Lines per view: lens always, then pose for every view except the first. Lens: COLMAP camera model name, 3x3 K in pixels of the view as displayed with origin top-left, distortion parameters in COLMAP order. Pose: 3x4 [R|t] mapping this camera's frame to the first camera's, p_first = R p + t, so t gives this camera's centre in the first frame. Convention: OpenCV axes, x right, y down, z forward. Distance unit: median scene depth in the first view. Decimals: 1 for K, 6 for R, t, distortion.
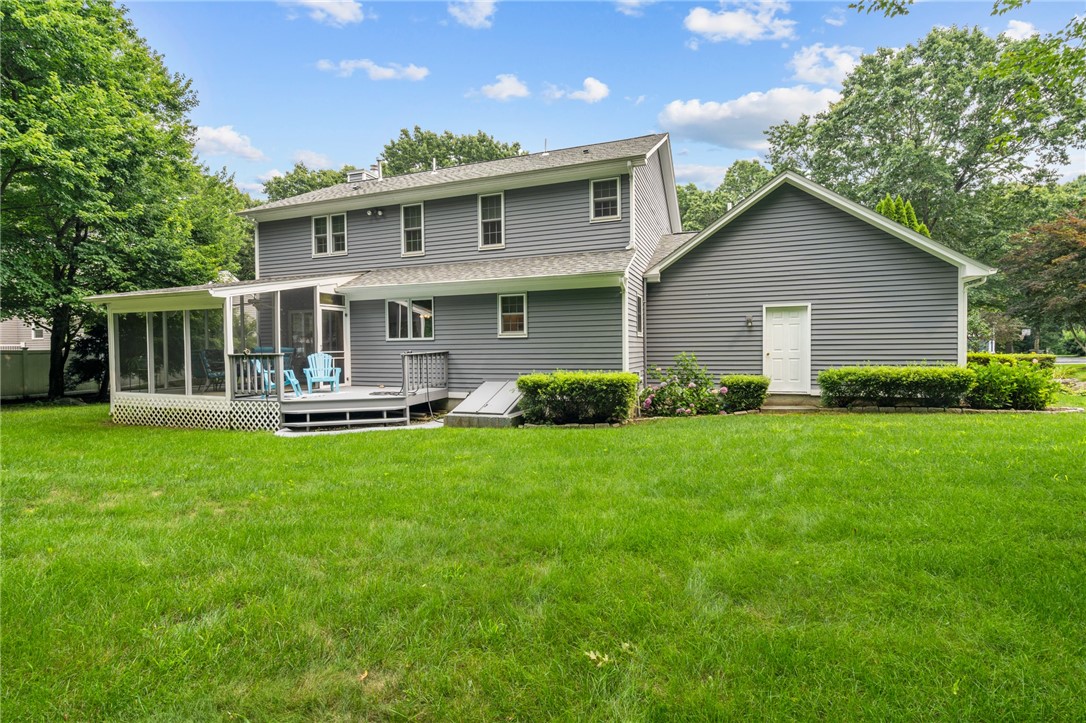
lens RADIAL K [[491.0, 0, 542.3], [0, 491.0, 362.9], [0, 0, 1]] dist [-0.008294, 0.000804]
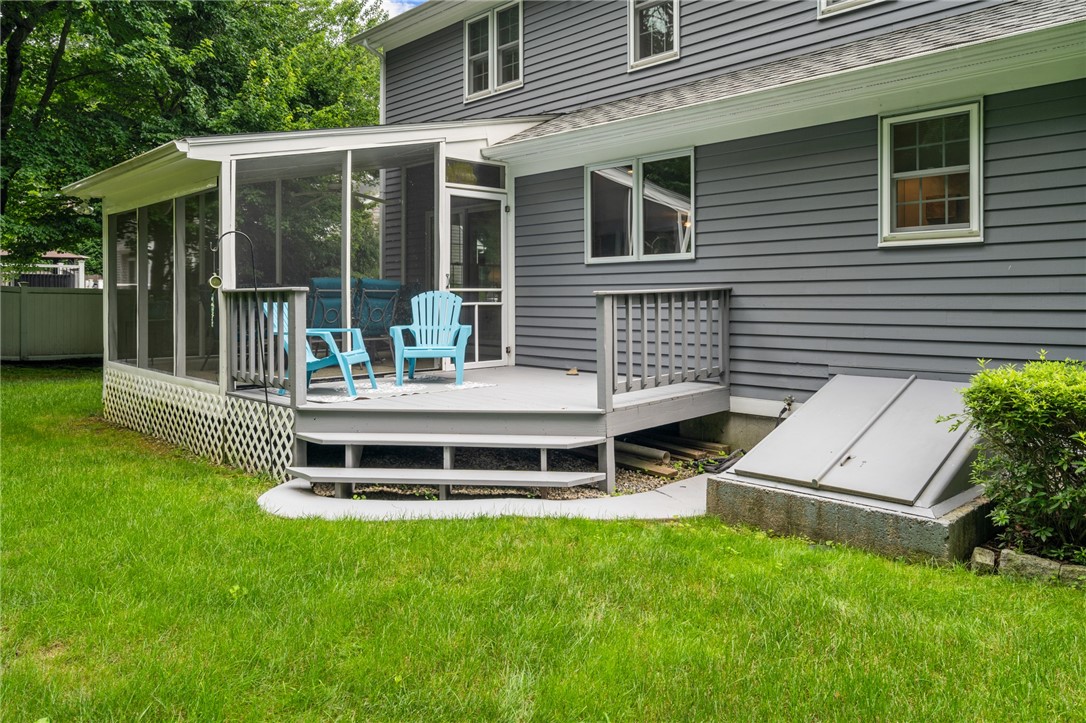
lens RADIAL K [[761.1, 0, 545.3], [0, 761.1, 299.3], [0, 0, 1]] dist [-0.003790, 0.000633]
pose [[0.899928, 0.008177, -0.435961, -0.068725], [-0.019044, 0.999607, -0.020562, -0.000551], [0.435622, 0.026806, 0.899731, 0.433952]]
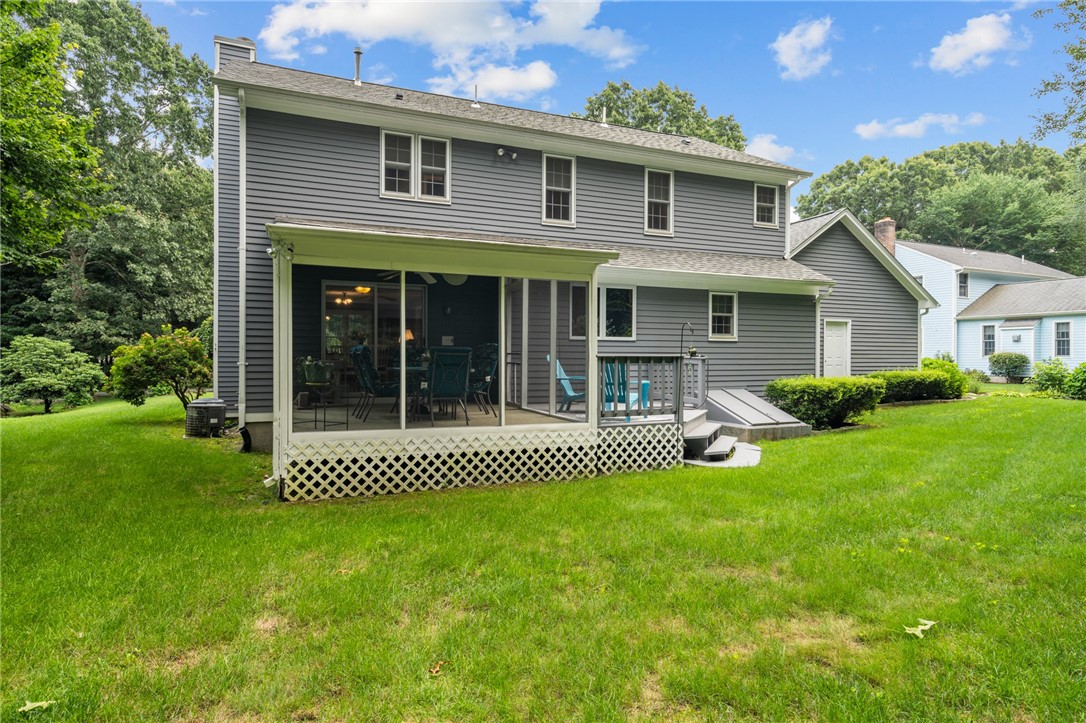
lens RADIAL K [[616.0, 0, 546.0], [0, 616.0, 355.9], [0, 0, 1]] dist [0.003570, 0.000553]
pose [[0.735104, 0.013218, 0.677826, -1.054020], [0.004498, 0.999693, -0.024373, 0.001649], [-0.677940, 0.020965, 0.734818, 0.388297]]
